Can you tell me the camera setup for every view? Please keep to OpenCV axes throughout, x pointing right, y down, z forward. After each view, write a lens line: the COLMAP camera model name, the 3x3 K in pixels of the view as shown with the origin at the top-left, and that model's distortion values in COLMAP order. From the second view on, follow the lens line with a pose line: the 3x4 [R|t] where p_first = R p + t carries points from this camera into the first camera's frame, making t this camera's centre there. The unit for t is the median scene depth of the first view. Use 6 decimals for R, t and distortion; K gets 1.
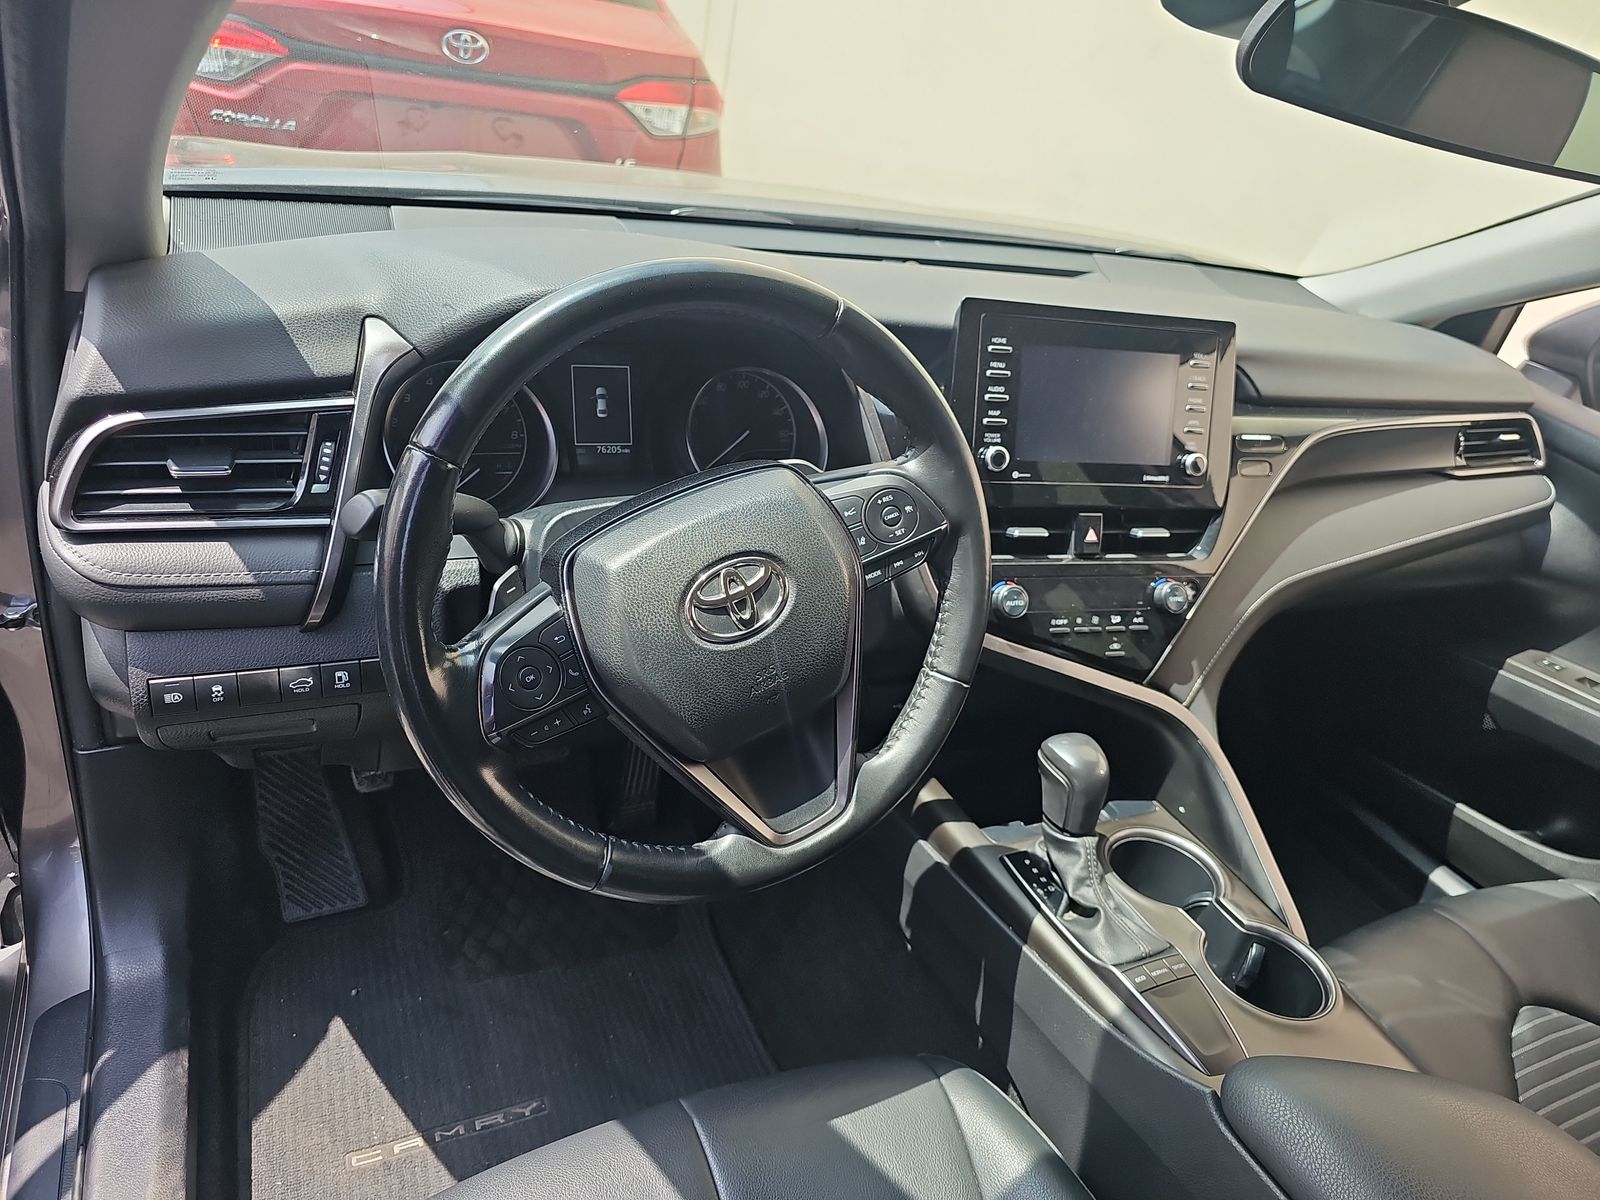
lens RADIAL K [[1098.2, 0, 801.1], [0, 1098.2, 591.4], [0, 0, 1]] dist [0.029044, -0.020552]
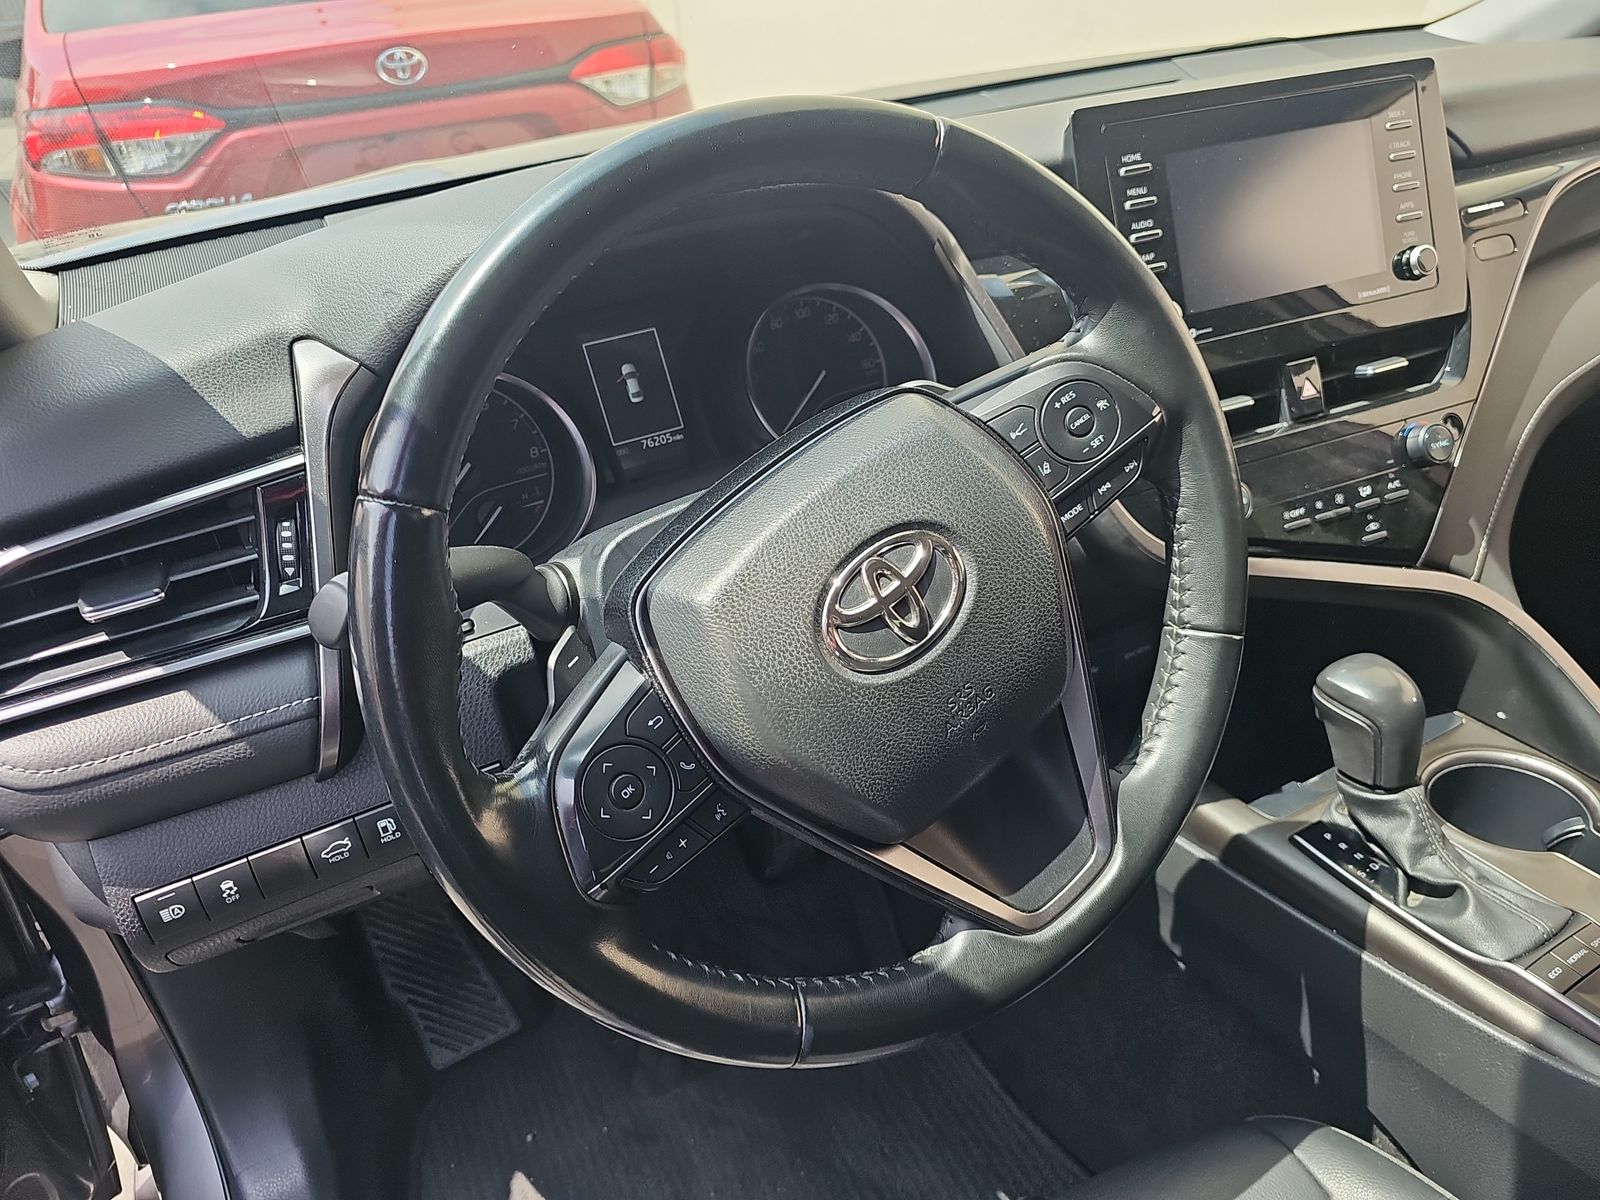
lens RADIAL K [[1098.2, 0, 788.5], [0, 1098.2, 609.0], [0, 0, 1]] dist [0.029044, -0.020552]
pose [[0.966616, -0.239054, -0.092229, -0.046207], [0.243013, 0.969419, 0.034231, -0.020107], [0.081225, -0.055501, 0.995149, 0.254049]]
